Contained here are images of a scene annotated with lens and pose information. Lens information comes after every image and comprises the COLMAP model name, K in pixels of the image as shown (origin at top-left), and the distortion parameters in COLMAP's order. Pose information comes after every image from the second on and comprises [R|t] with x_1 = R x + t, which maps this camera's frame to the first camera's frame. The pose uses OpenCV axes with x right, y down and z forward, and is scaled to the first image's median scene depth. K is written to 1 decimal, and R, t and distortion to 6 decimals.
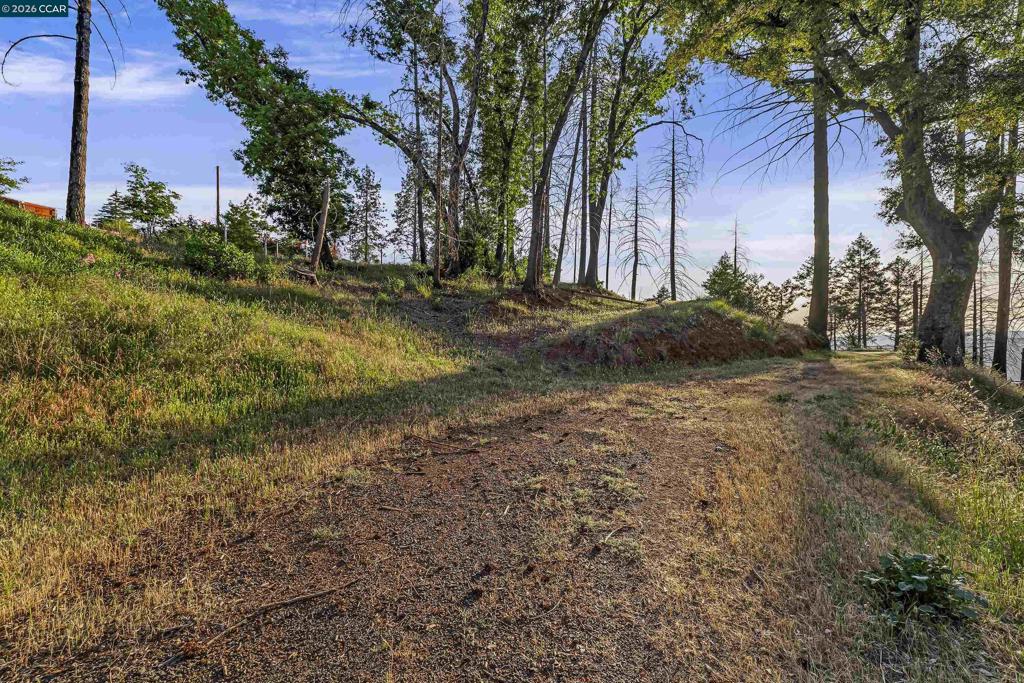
lens RADIAL K [[430.3, 0, 513.4], [0, 430.3, 337.6], [0, 0, 1]] dist [-0.002667, -0.000227]
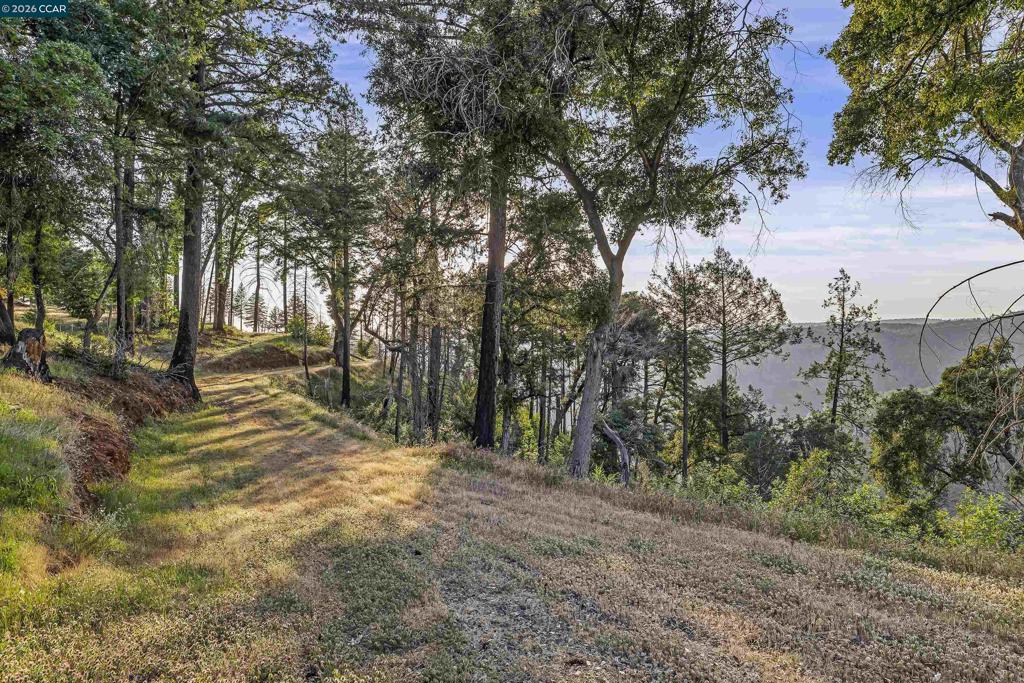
lens RADIAL K [[628.8, 0, 506.1], [0, 628.8, 338.8], [0, 0, 1]] dist [-0.004771, 0.001078]
pose [[0.814387, -0.003995, 0.580308, -0.468174], [0.004217, 0.999991, 0.000967, -0.095318], [-0.580306, 0.001659, 0.814397, -2.313508]]
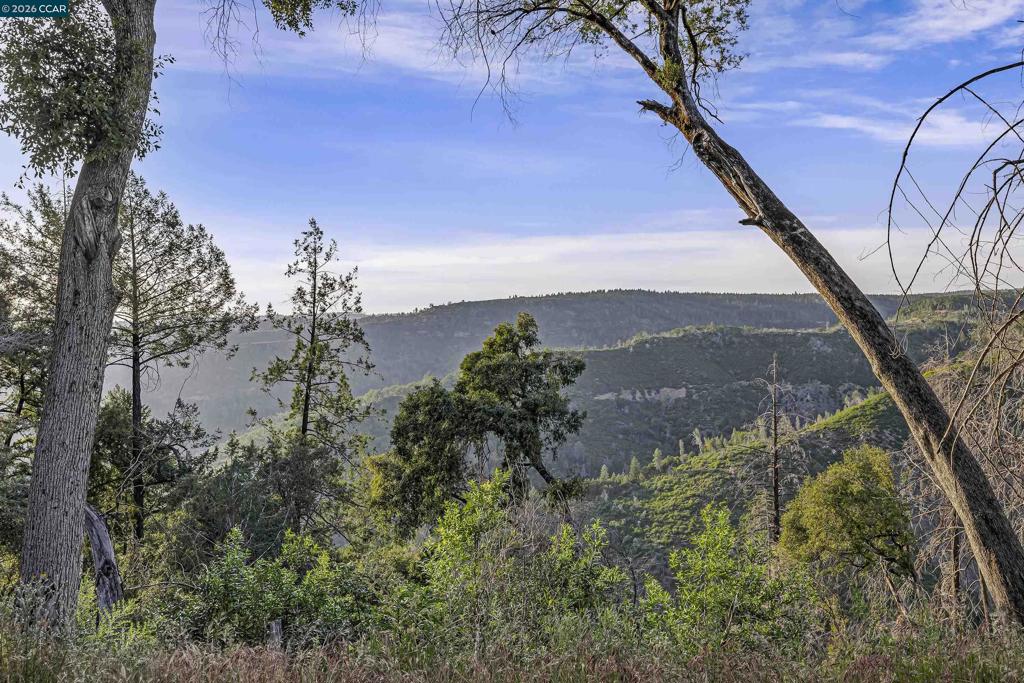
lens RADIAL K [[931.1, 0, 511.3], [0, 931.1, 340.9], [0, 0, 1]] dist [0.004235, 0.000000]
pose [[0.180375, -0.008151, 0.983564, -0.280061], [0.012817, 0.999900, 0.005936, -0.036566], [-0.983514, 0.011535, 0.180461, -1.983501]]
